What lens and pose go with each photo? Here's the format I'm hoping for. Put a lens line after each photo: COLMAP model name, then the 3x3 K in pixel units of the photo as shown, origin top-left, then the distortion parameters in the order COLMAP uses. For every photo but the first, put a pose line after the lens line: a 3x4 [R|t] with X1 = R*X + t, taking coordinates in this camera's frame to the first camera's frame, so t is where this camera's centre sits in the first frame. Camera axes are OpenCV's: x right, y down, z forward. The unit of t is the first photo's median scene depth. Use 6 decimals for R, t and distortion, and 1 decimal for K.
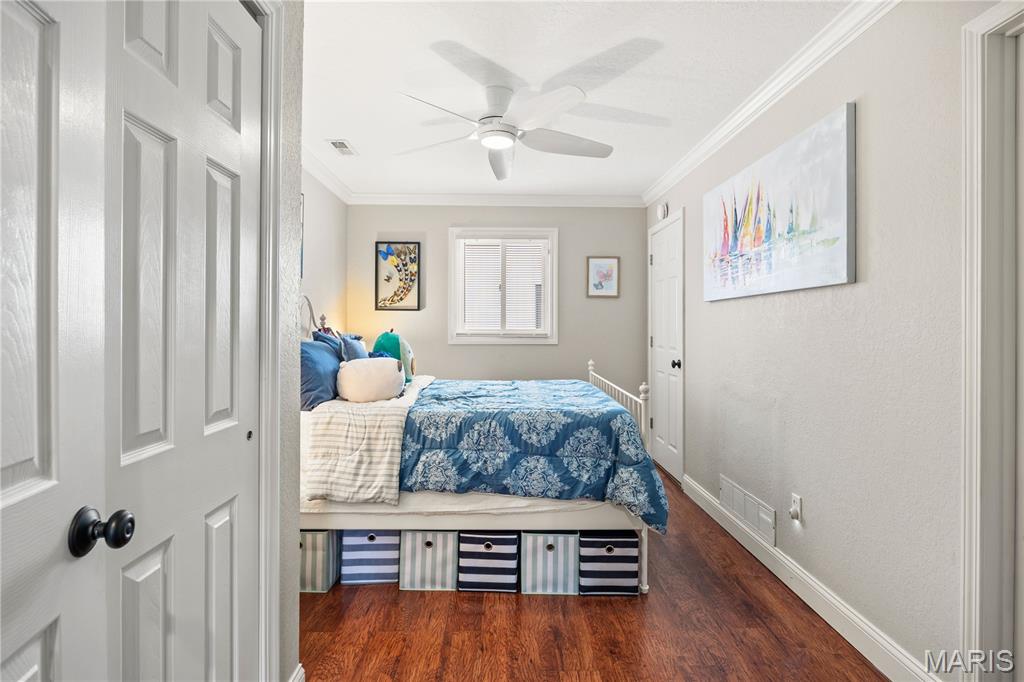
lens RADIAL K [[516.1, 0, 511.0], [0, 516.1, 321.4], [0, 0, 1]] dist [-0.005353, -0.000831]
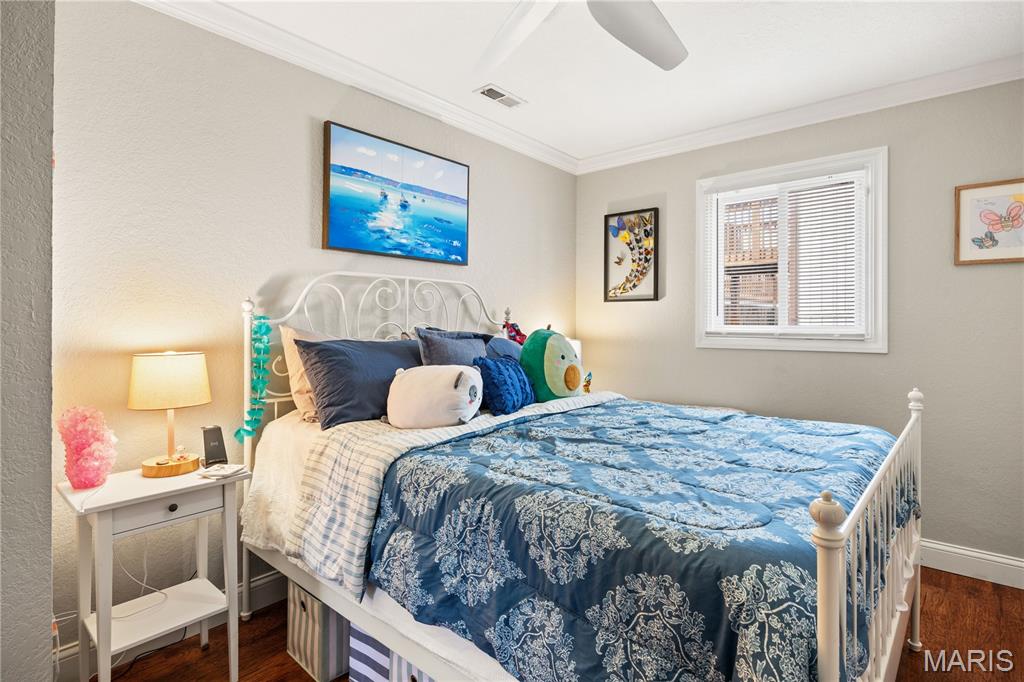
lens RADIAL K [[516.1, 0, 511.0], [0, 516.1, 321.4], [0, 0, 1]] dist [-0.005353, -0.000831]
pose [[0.743616, -0.003606, -0.668597, 0.321807], [0.007237, 0.999970, 0.002657, 0.010871], [0.668567, -0.006814, 0.743620, 0.624110]]
